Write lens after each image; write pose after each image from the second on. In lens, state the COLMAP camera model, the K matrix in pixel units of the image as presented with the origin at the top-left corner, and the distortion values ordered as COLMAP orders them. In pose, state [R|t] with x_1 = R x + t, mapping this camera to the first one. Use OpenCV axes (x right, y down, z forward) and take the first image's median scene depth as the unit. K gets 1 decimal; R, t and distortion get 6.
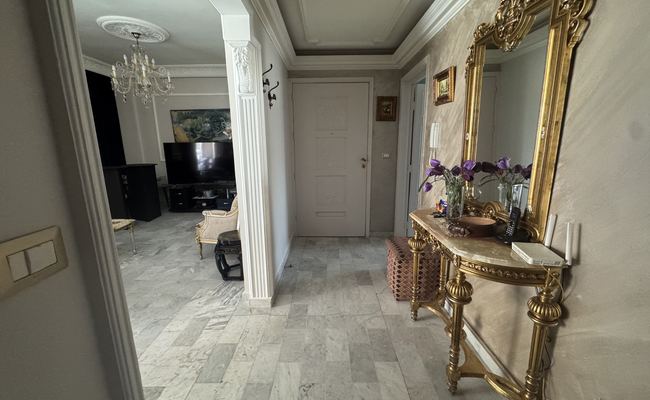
lens RADIAL K [[260.8, 0, 326.1], [0, 260.8, 198.4], [0, 0, 1]] dist [-0.003023, 0.000162]
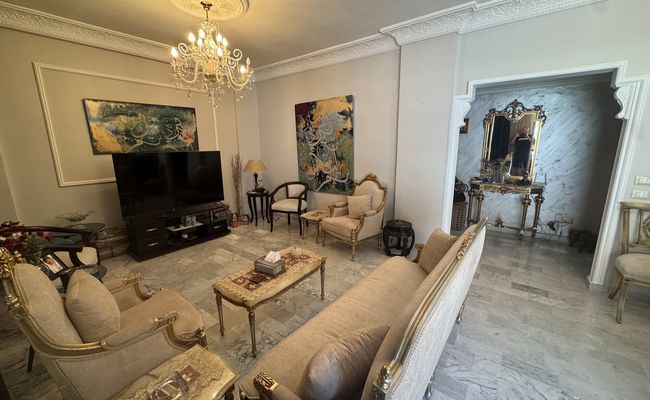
lens RADIAL K [[260.8, 0, 326.9], [0, 260.8, 196.5], [0, 0, 1]] dist [-0.003023, 0.000162]
pose [[0.604463, -0.145388, 0.783254, -0.760703], [0.170498, 0.984033, 0.051077, -0.054683], [-0.778174, 0.102670, 0.619600, 0.227541]]
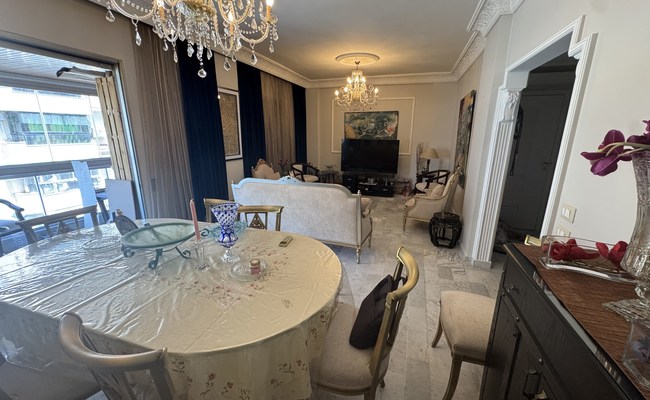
lens RADIAL K [[260.8, 0, 326.0], [0, 260.8, 196.7], [0, 0, 1]] dist [-0.003023, 0.000162]
pose [[0.949844, 0.095402, -0.297817, -0.270337], [-0.085961, 0.995296, 0.044672, 0.019258], [0.300679, -0.016831, 0.953577, -0.238854]]
